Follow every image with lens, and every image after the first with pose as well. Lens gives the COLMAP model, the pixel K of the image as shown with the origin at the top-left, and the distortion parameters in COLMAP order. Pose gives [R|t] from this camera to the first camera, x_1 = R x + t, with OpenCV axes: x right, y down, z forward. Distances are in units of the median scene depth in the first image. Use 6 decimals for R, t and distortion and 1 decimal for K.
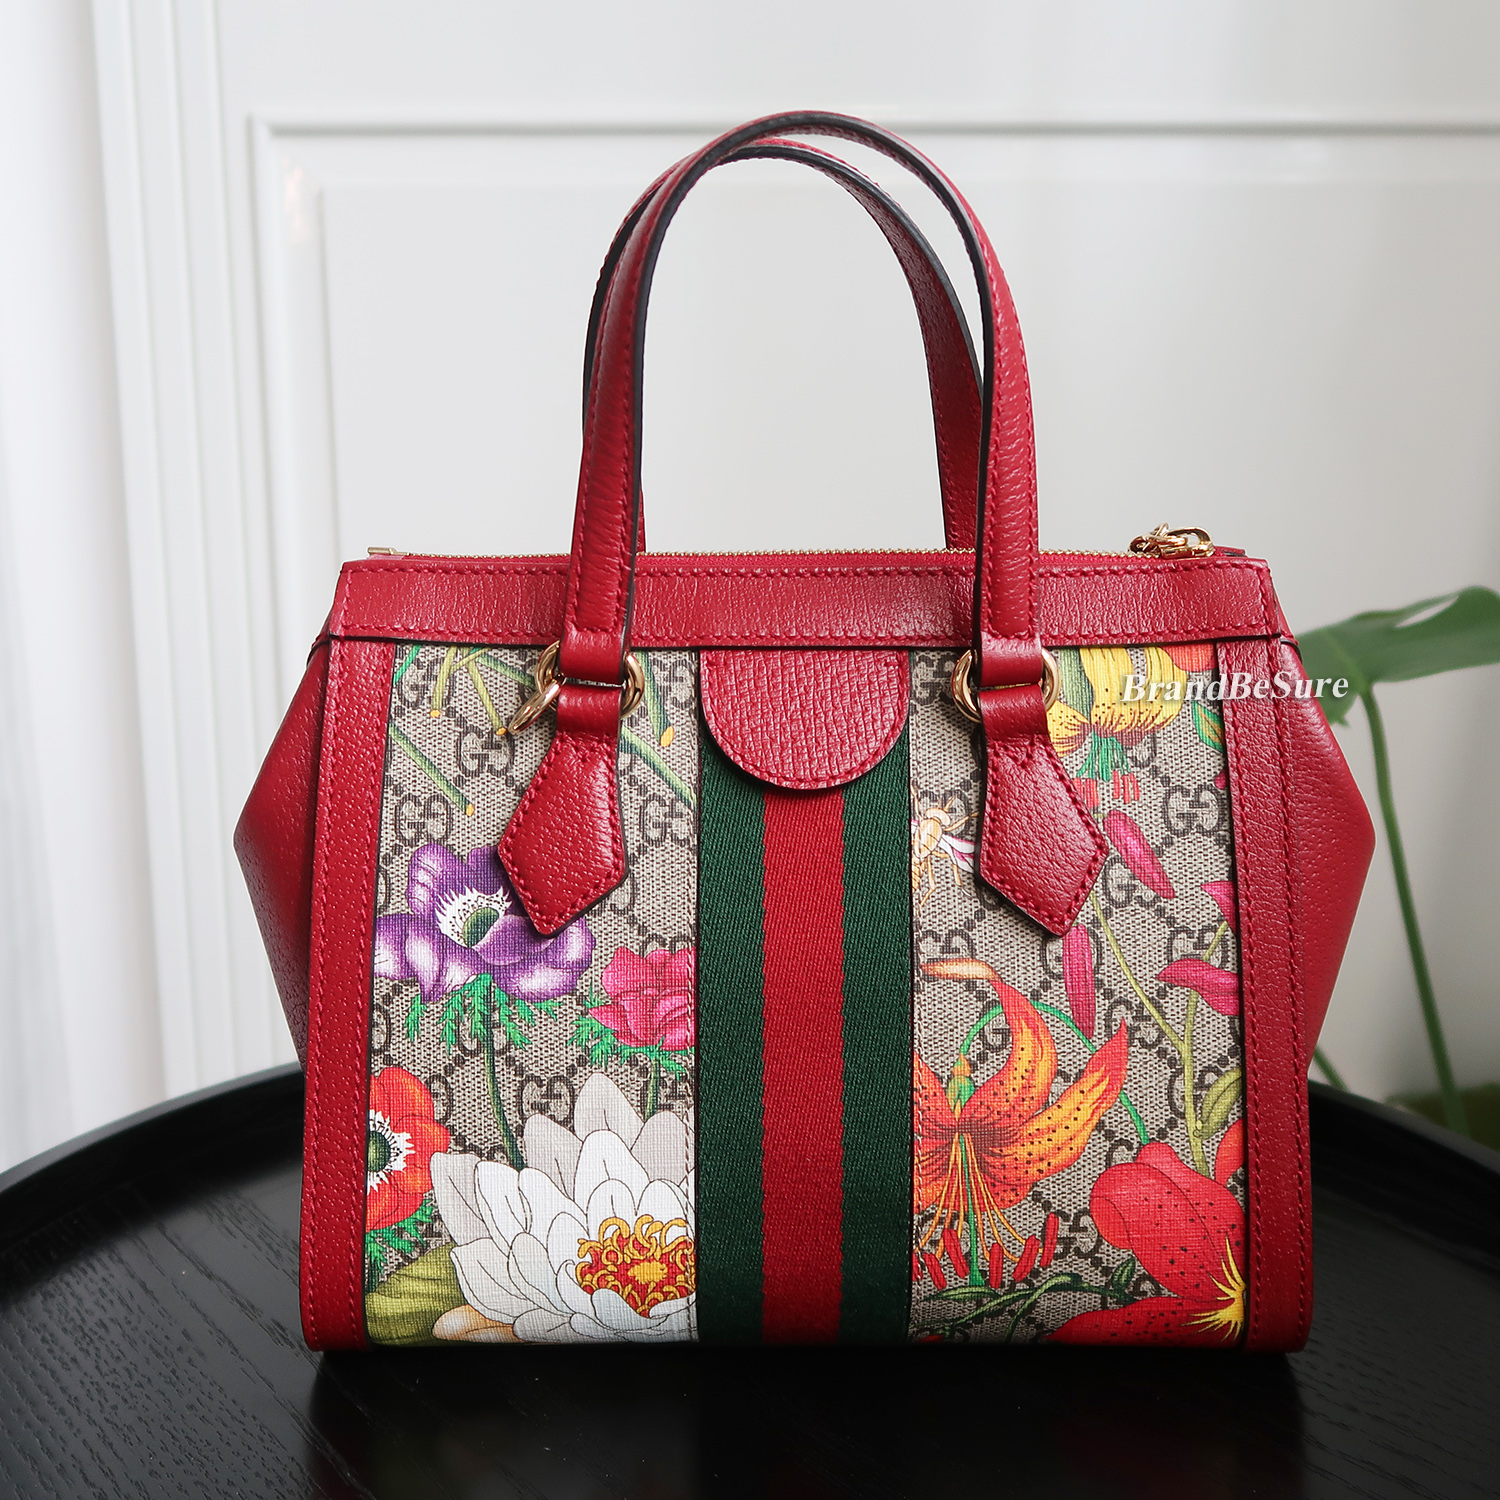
lens RADIAL K [[1864.2, 0, 759.8], [0, 1864.2, 744.1], [0, 0, 1]] dist [0.006069, -0.021271]
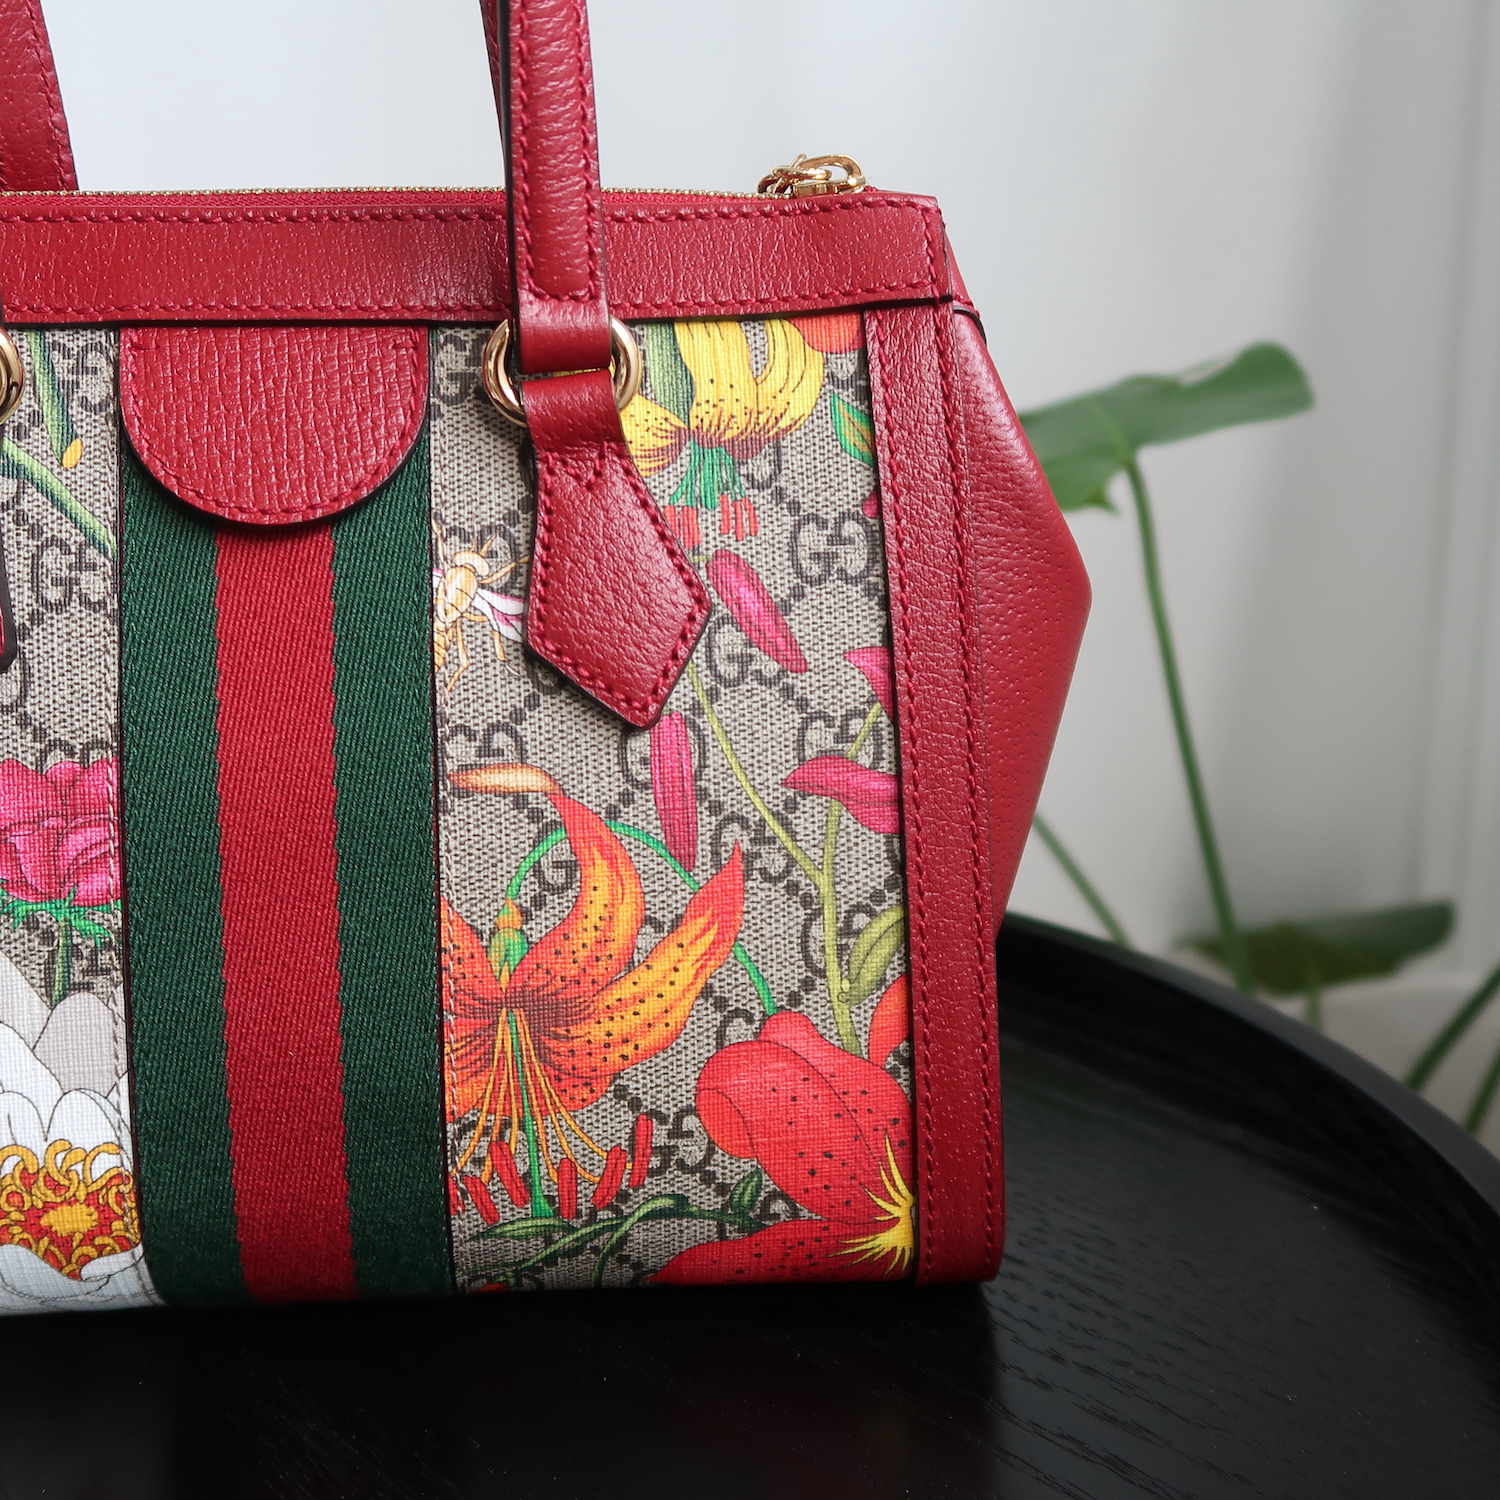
lens RADIAL K [[1864.2, 0, 759.8], [0, 1864.2, 744.1], [0, 0, 1]] dist [0.006069, -0.021271]
pose [[0.996327, -0.023608, 0.082315, 0.144813], [0.017469, 0.997067, 0.074512, 0.056510], [-0.083833, -0.072801, 0.993817, 0.291420]]
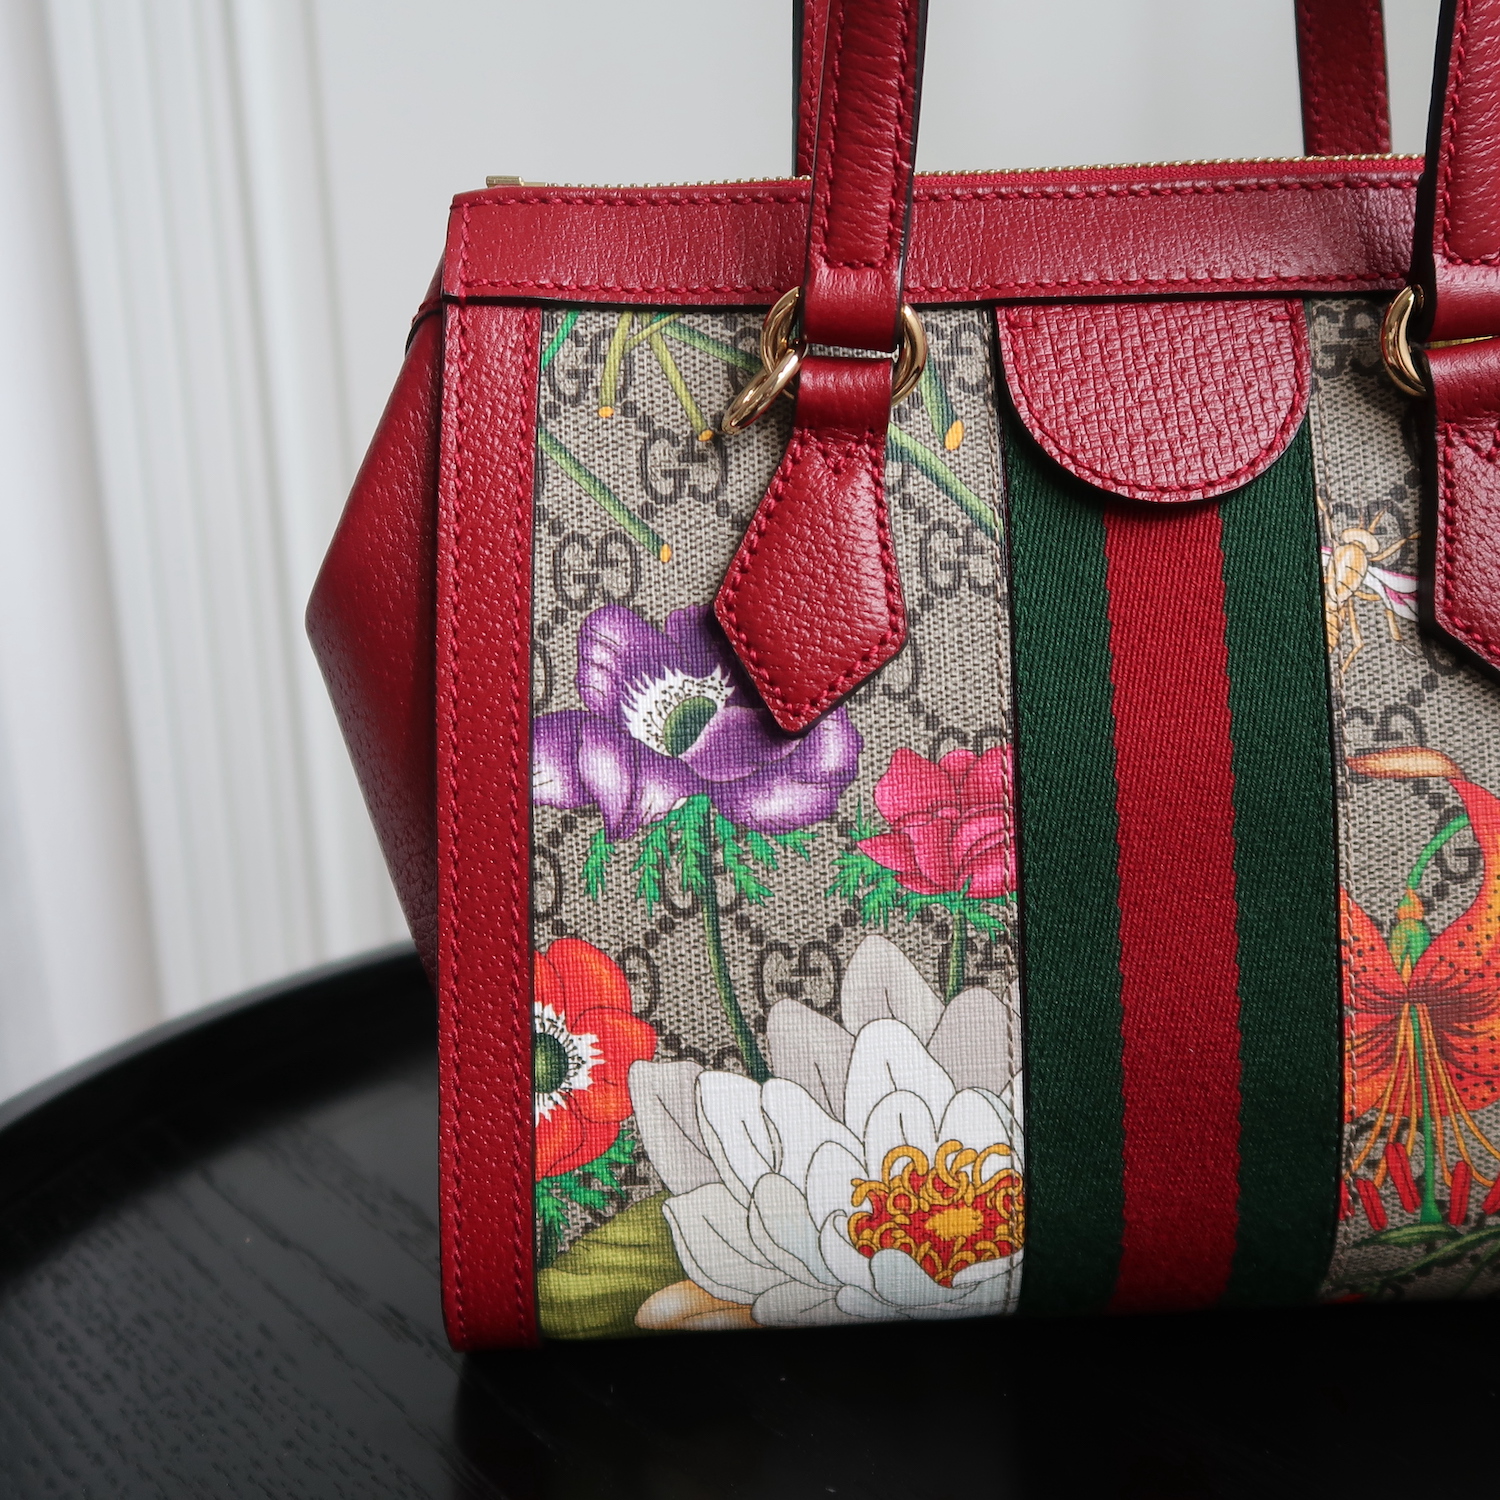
lens RADIAL K [[1864.2, 0, 759.8], [0, 1864.2, 744.1], [0, 0, 1]] dist [0.006069, -0.021271]
pose [[0.999143, -0.034191, 0.023330, -0.140398], [0.032953, 0.998127, 0.051542, 0.070817], [-0.025049, -0.050729, 0.998398, 0.329126]]
